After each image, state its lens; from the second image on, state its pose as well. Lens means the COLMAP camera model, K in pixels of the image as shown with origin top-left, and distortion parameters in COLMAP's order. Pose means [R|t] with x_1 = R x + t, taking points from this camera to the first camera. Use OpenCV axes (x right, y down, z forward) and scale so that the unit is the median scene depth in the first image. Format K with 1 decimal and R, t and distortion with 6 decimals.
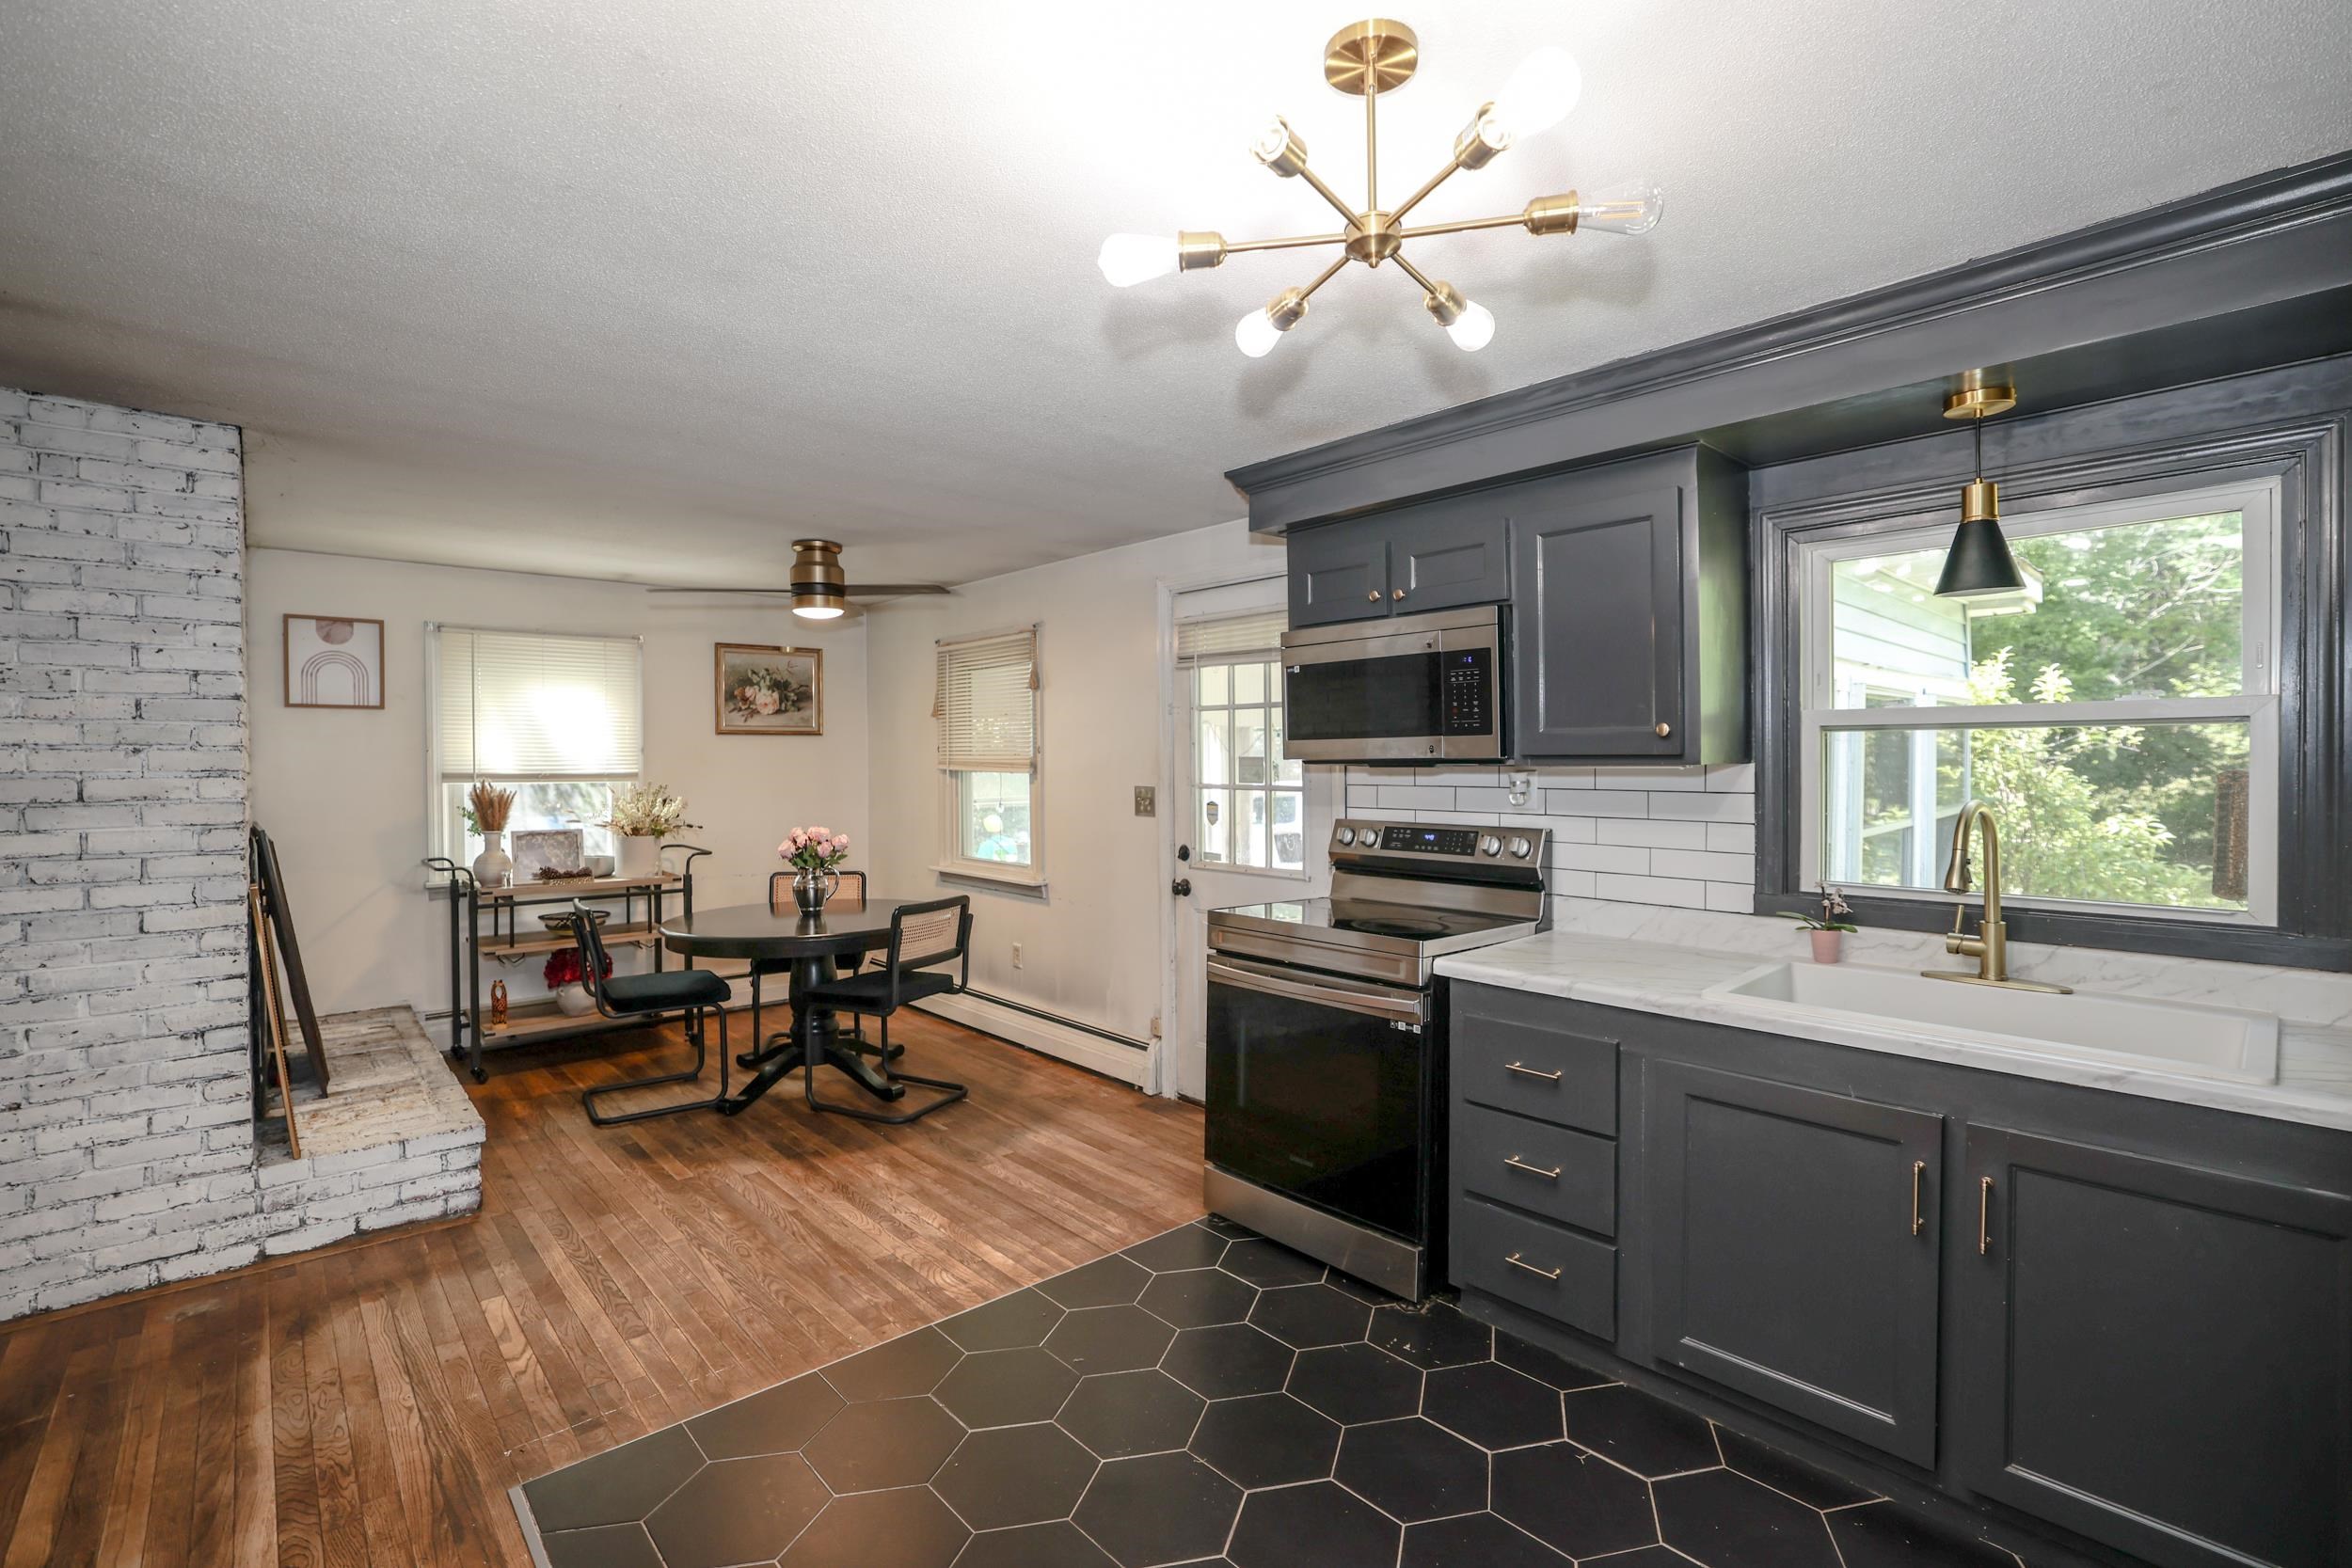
lens RADIAL K [[1043.5, 0, 1192.5], [0, 1043.5, 771.3], [0, 0, 1]] dist [-0.041011, 0.012069]
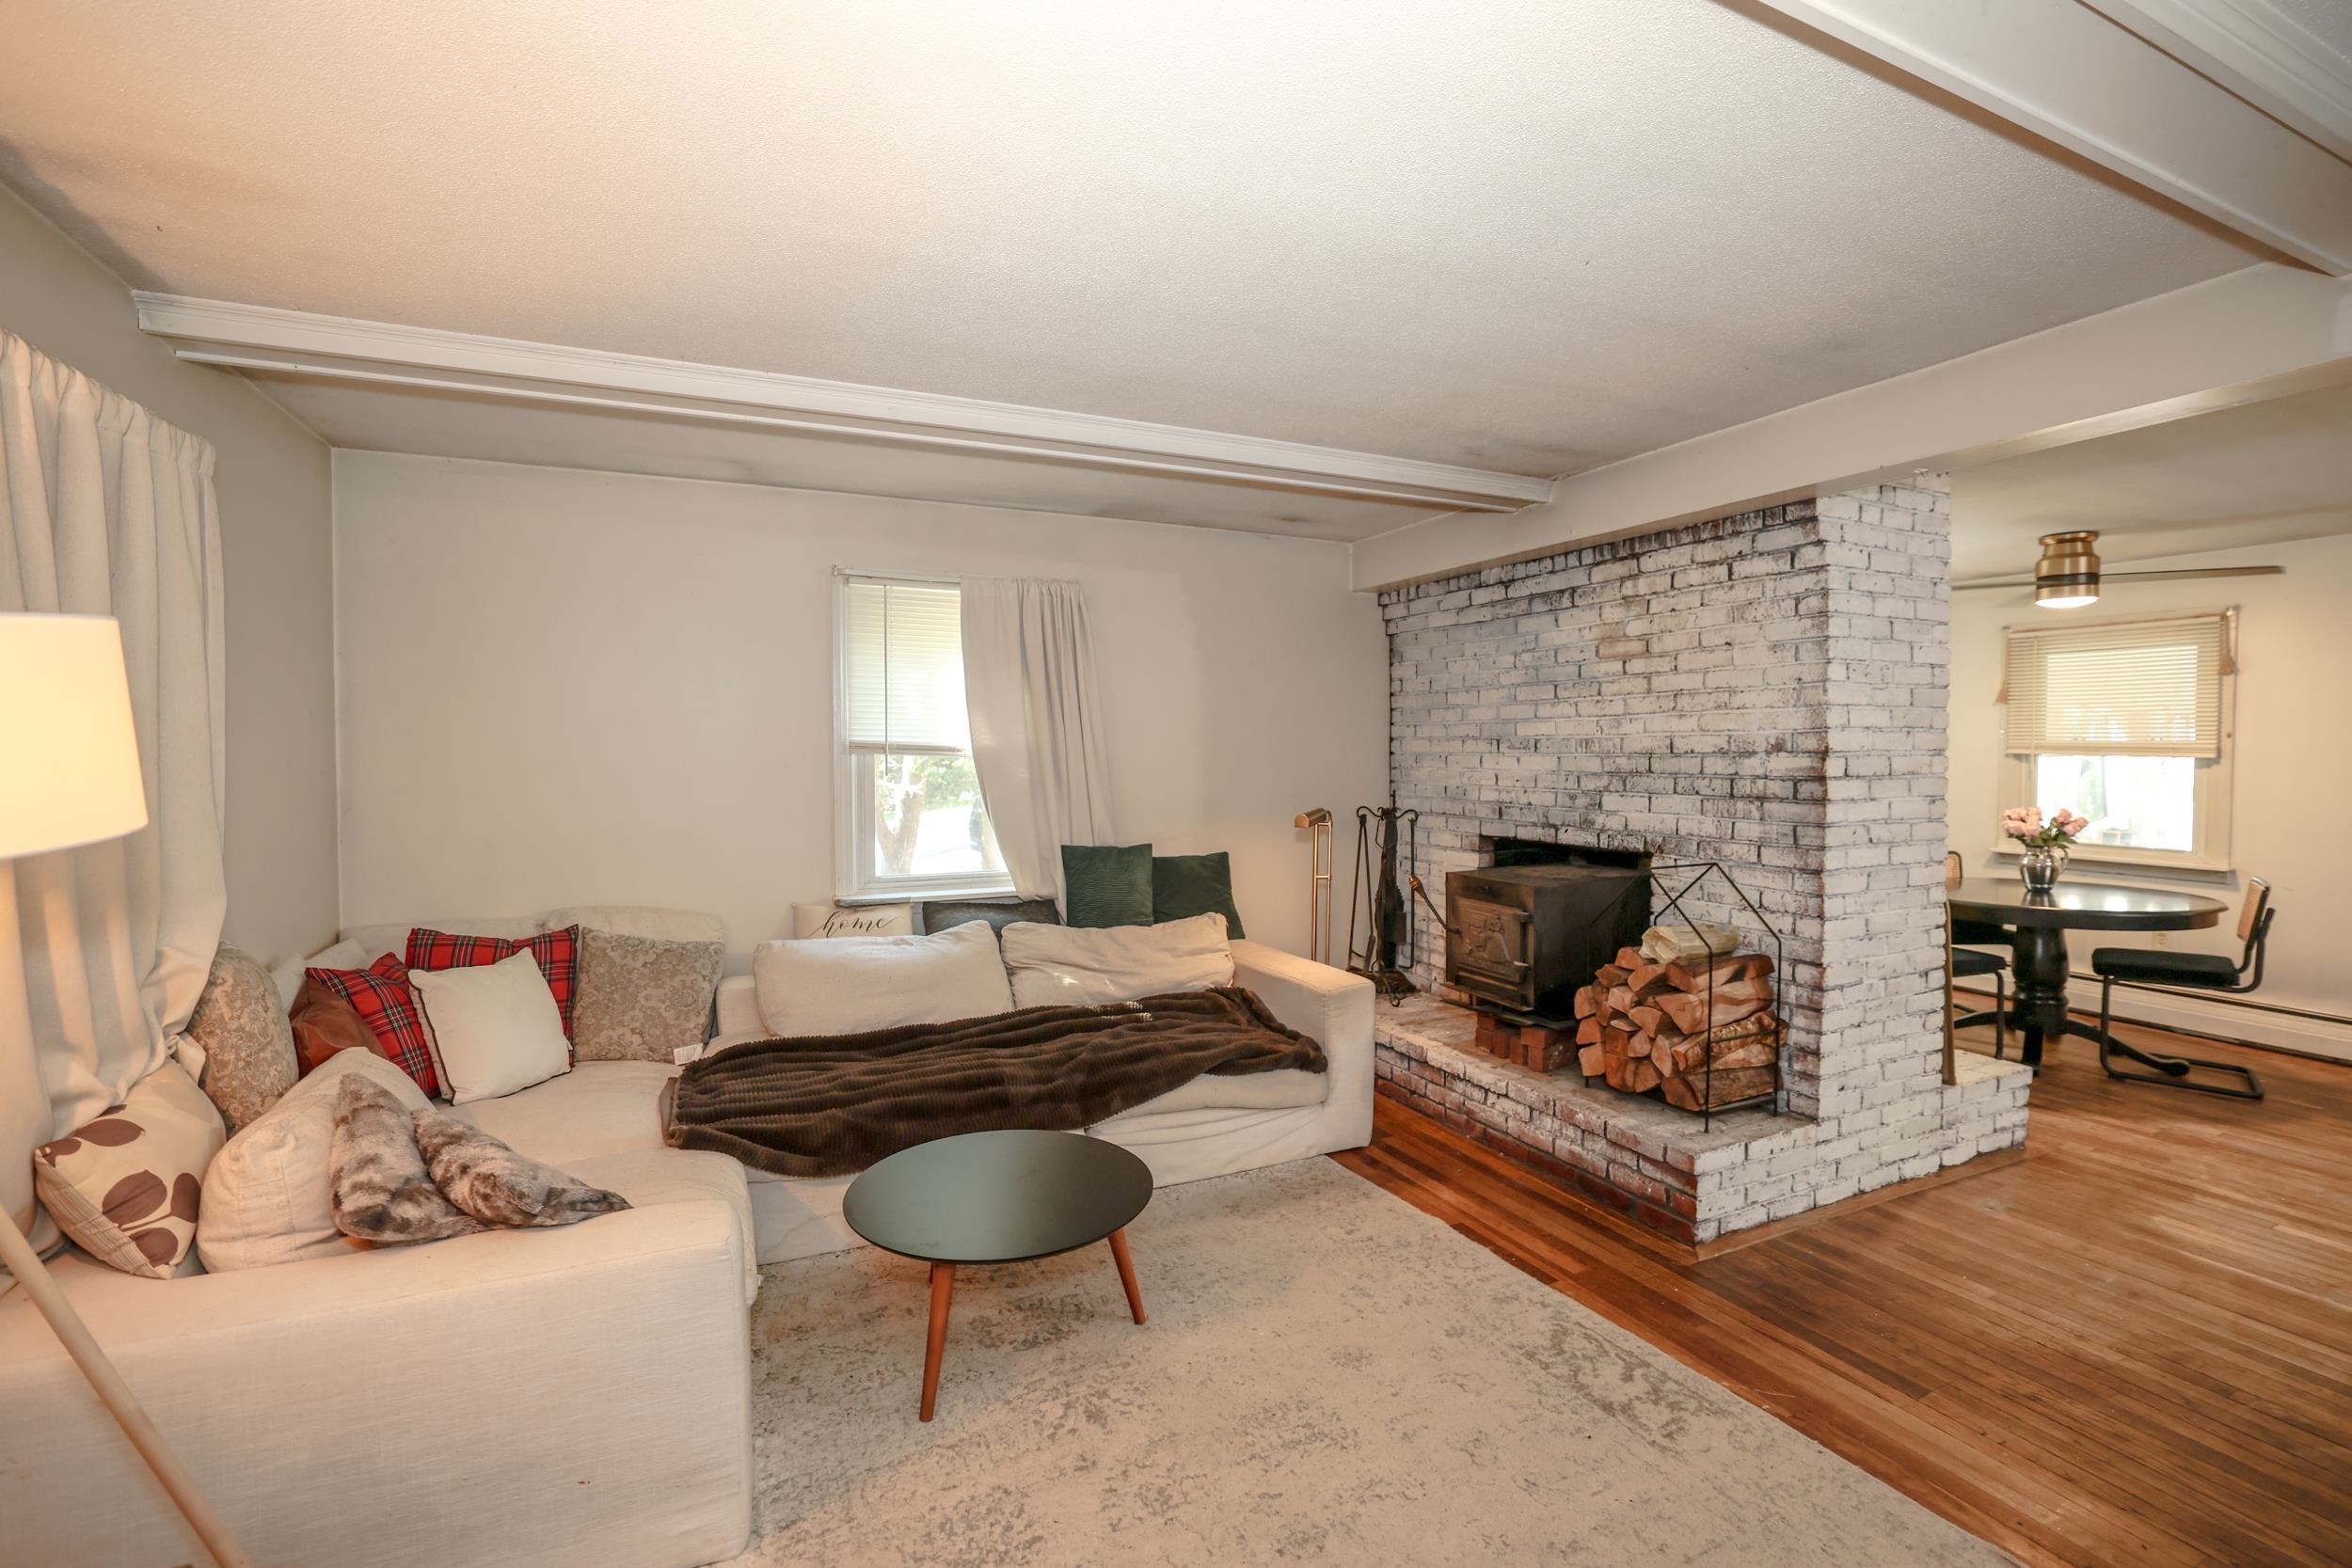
lens RADIAL K [[1043.5, 0, 1182.8], [0, 1043.5, 775.0], [0, 0, 1]] dist [-0.041011, 0.012069]
pose [[0.952526, 0.012851, -0.304187, -1.342500], [-0.007233, 0.999782, 0.019589, 0.010550], [0.304373, -0.016459, 0.952411, -0.364627]]
